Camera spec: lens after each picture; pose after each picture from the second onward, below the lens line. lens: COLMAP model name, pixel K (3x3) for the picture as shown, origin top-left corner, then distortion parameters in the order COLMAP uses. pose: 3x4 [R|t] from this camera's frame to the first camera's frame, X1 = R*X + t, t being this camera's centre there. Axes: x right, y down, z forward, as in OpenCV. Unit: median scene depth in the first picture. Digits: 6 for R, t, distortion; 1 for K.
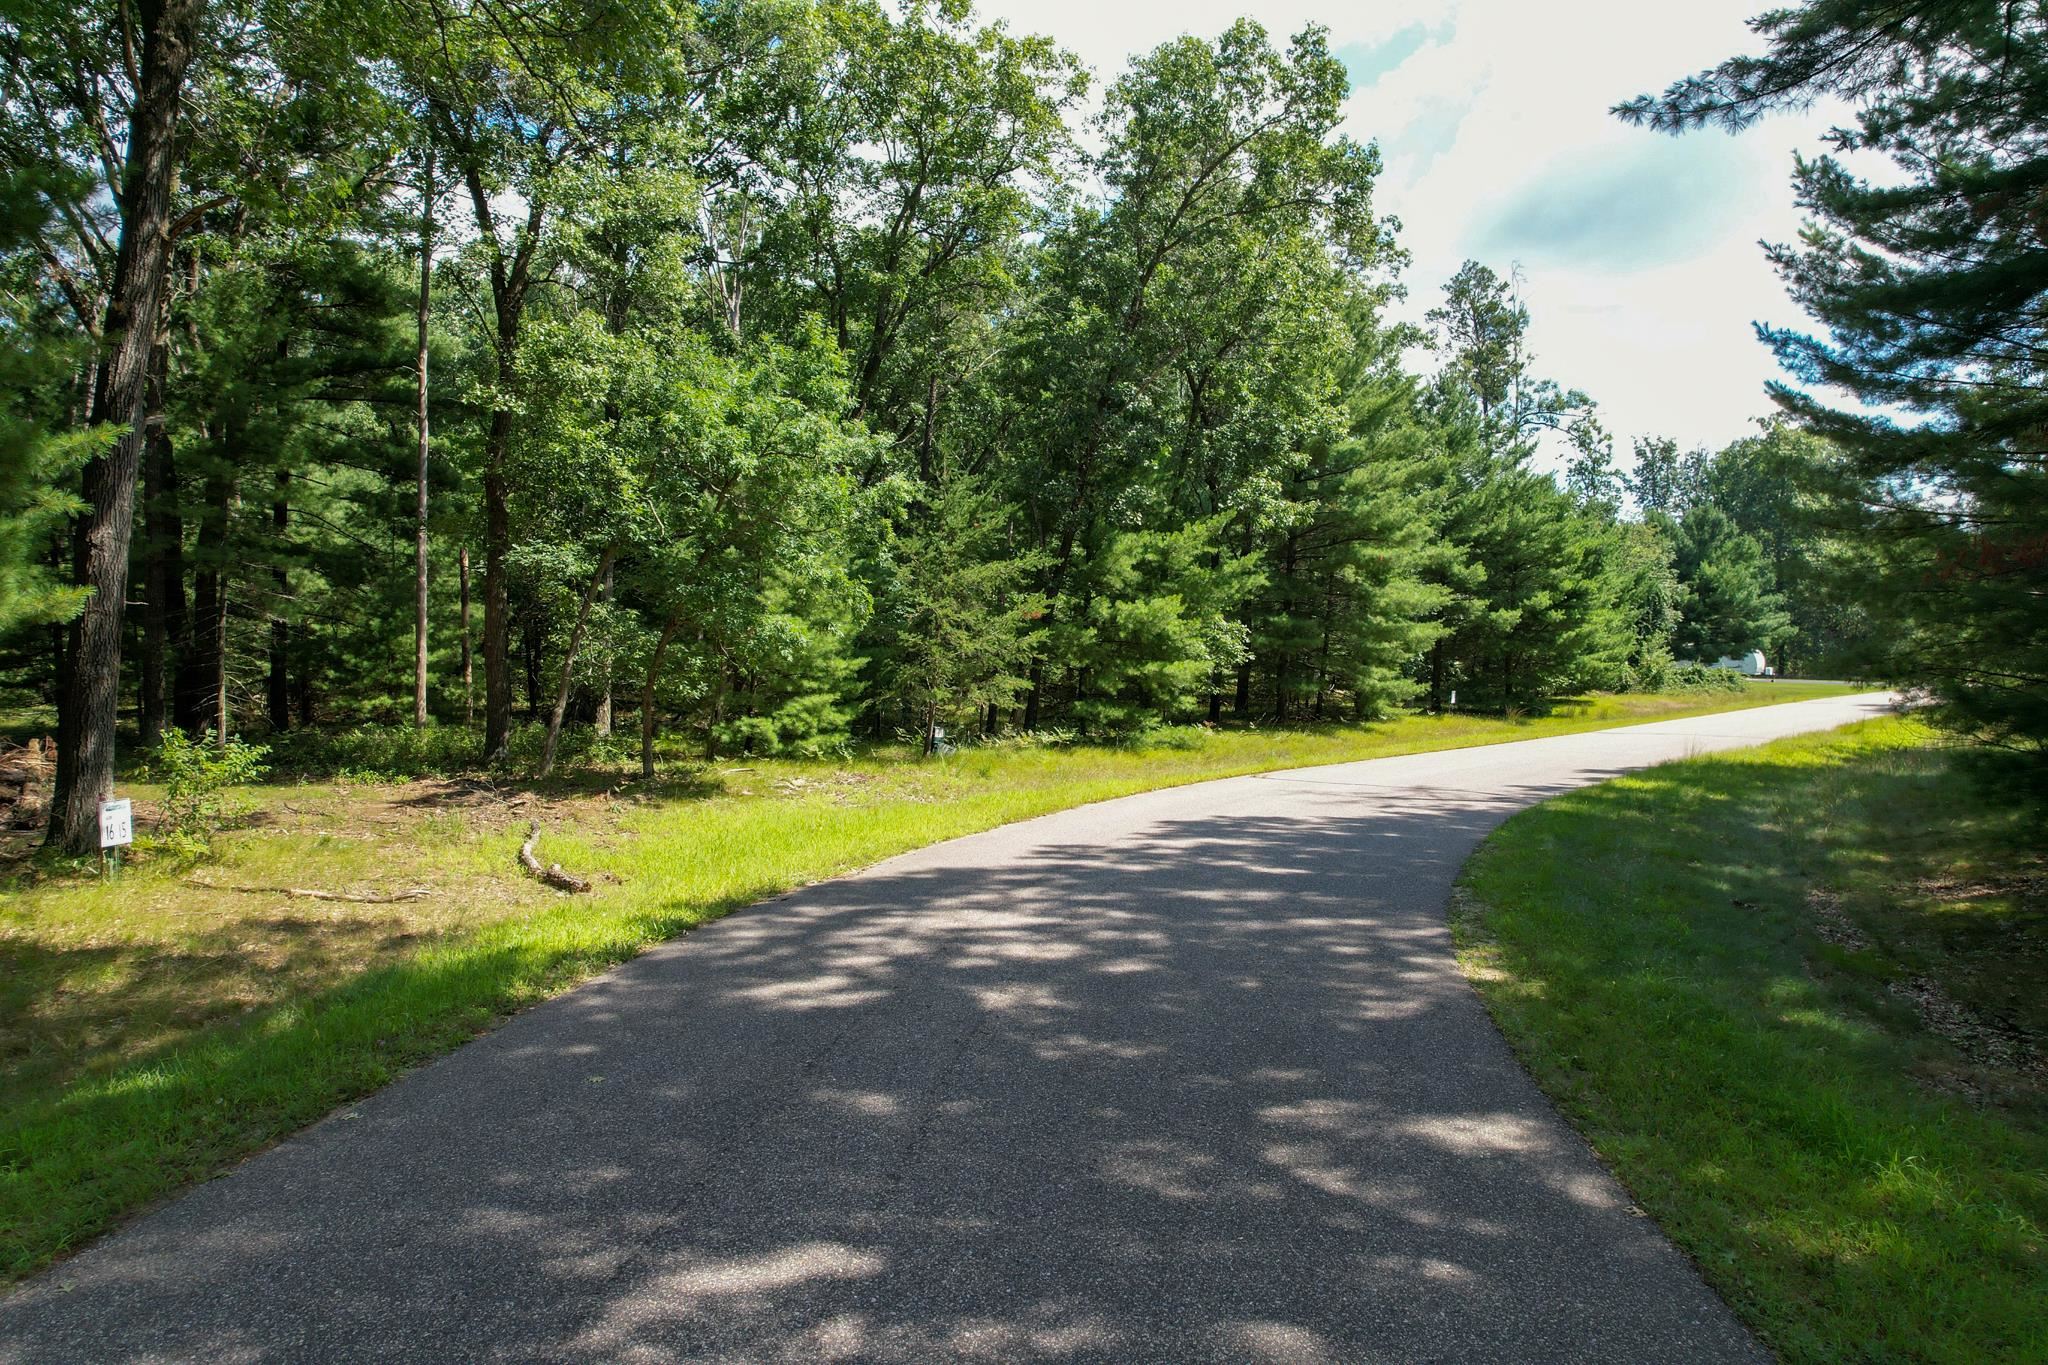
lens RADIAL K [[1296.4, 0, 1028.3], [0, 1296.4, 686.1], [0, 0, 1]] dist [-0.045499, -0.000148]
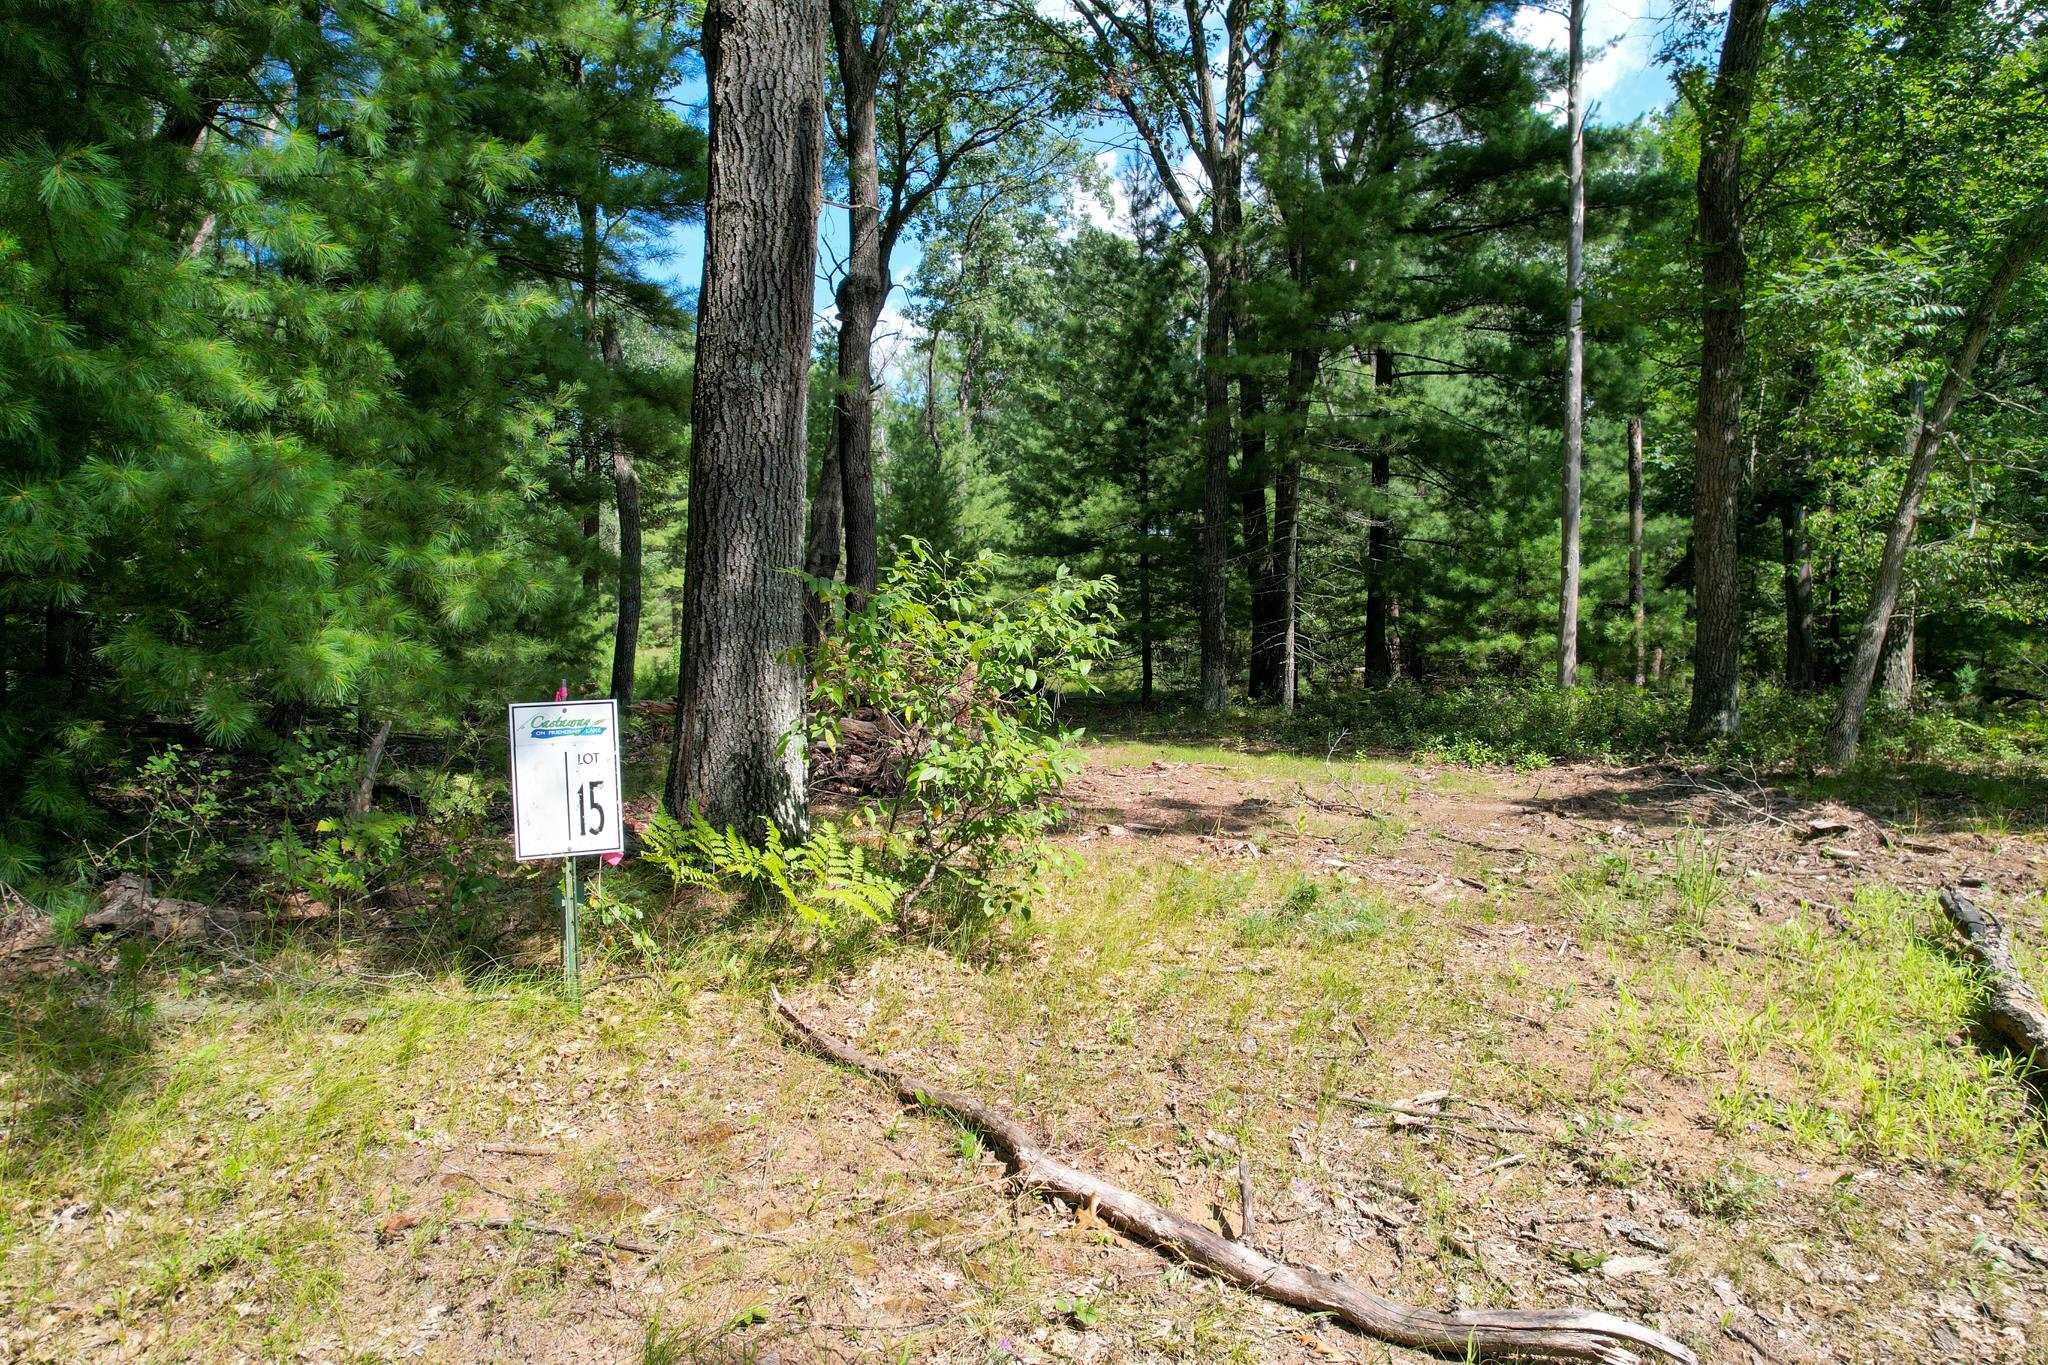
lens RADIAL K [[1296.4, 0, 1028.3], [0, 1296.4, 686.1], [0, 0, 1]] dist [-0.045499, -0.000148]
pose [[0.675164, 0.017054, -0.737471, -0.198811], [-0.023932, 0.999713, 0.001208, 0.038315], [0.737280, 0.016834, 0.675378, 0.405384]]
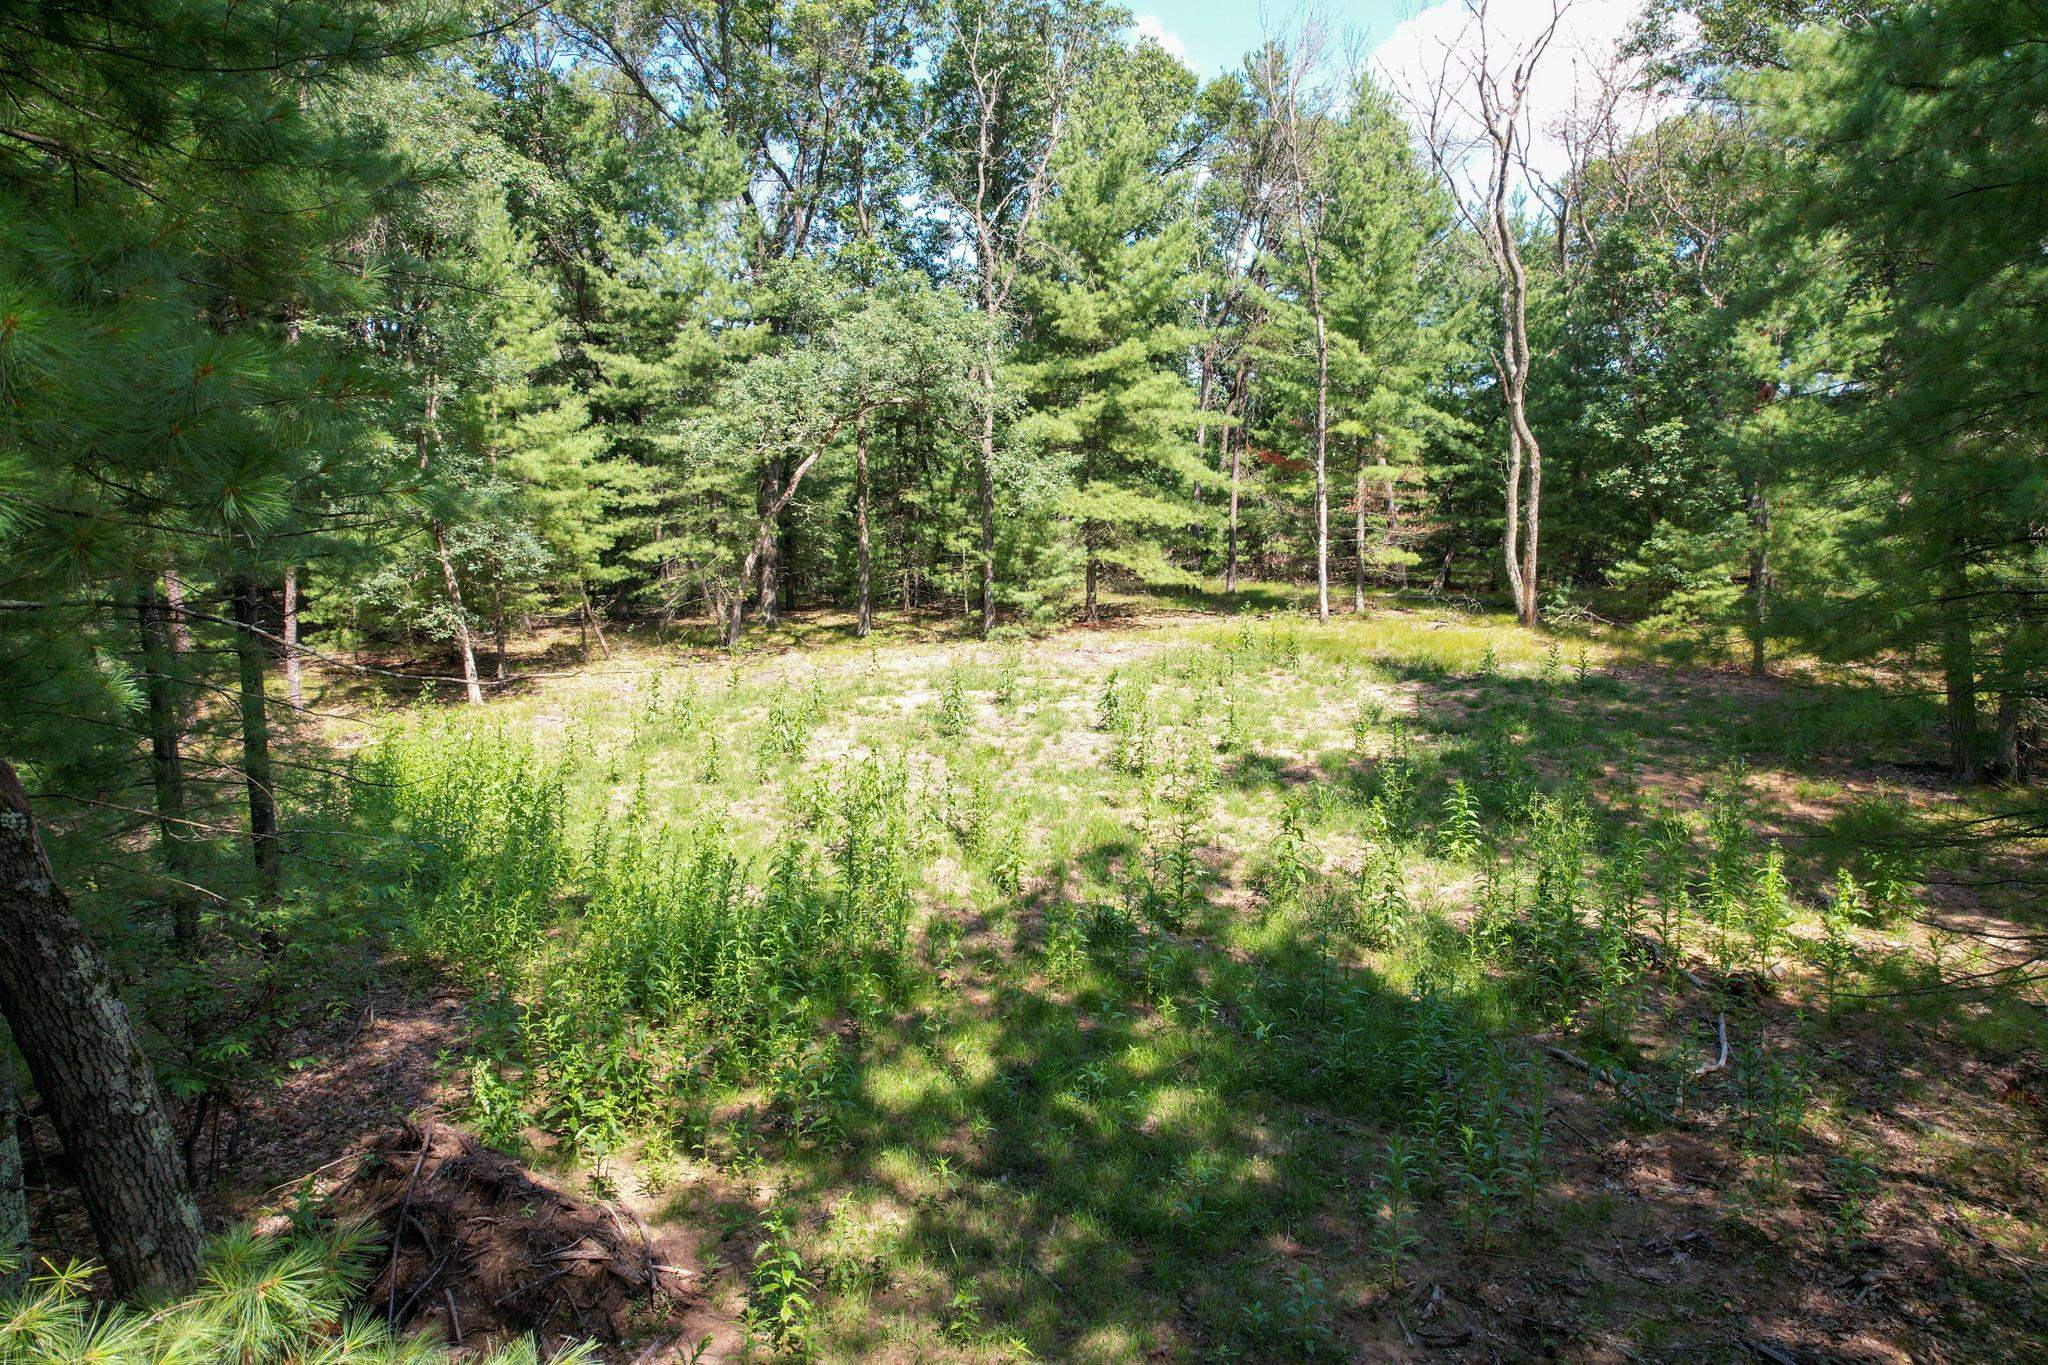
lens RADIAL K [[1296.4, 0, 1028.3], [0, 1296.4, 686.1], [0, 0, 1]] dist [-0.045499, -0.000148]
pose [[0.434074, 0.114822, -0.893530, -1.291393], [-0.026782, 0.993051, 0.114600, -0.108046], [0.900479, -0.025814, 0.434133, 0.926669]]
